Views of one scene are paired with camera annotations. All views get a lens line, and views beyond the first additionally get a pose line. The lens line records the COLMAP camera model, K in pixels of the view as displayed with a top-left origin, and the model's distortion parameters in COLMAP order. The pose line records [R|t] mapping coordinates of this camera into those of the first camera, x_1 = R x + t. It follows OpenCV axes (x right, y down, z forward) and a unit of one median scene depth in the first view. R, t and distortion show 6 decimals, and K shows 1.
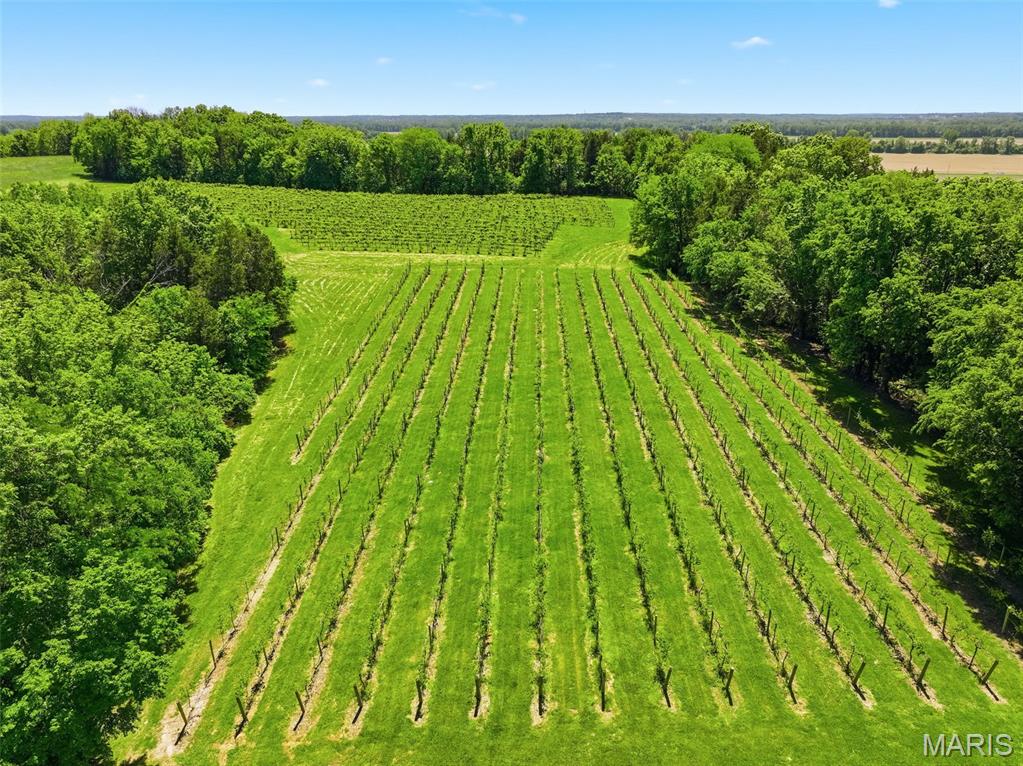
lens RADIAL K [[720.0, 0, 511.5], [0, 720.0, 383.0], [0, 0, 1]] dist [-0.013461, 0.030551]
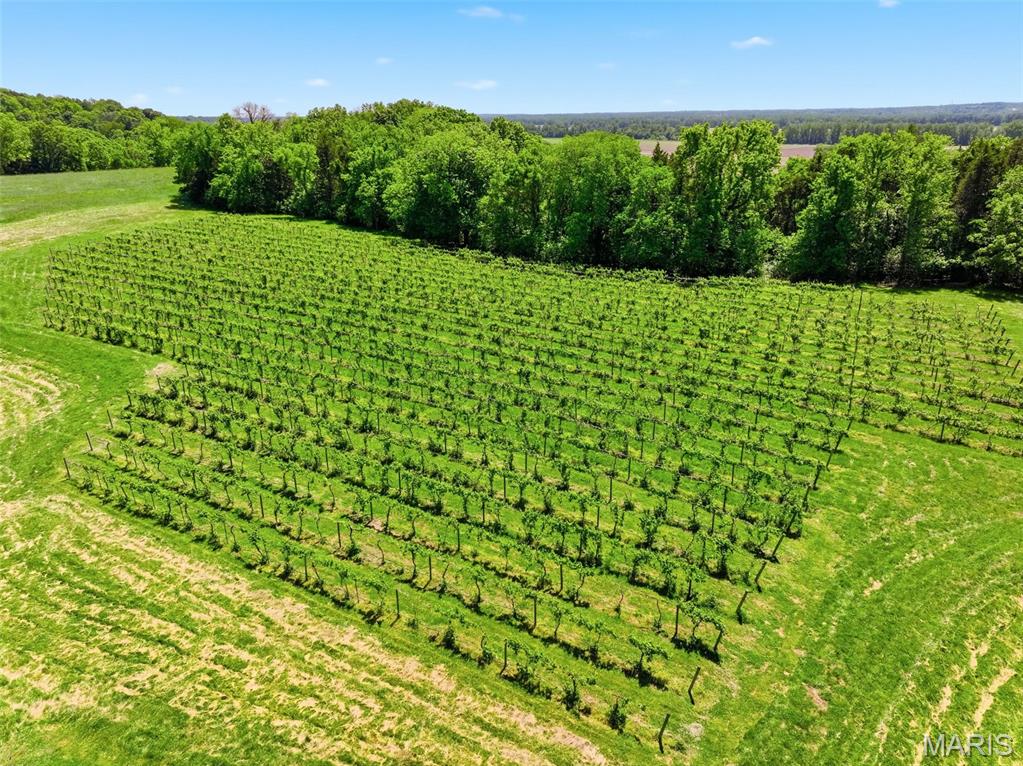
lens RADIAL K [[720.0, 0, 511.5], [0, 720.0, 383.0], [0, 0, 1]] dist [-0.013461, 0.030551]
pose [[0.913249, 0.133192, -0.385016, 0.038243], [-0.131183, 0.990854, 0.031612, -0.182557], [0.385705, 0.021638, 0.922368, 0.496080]]
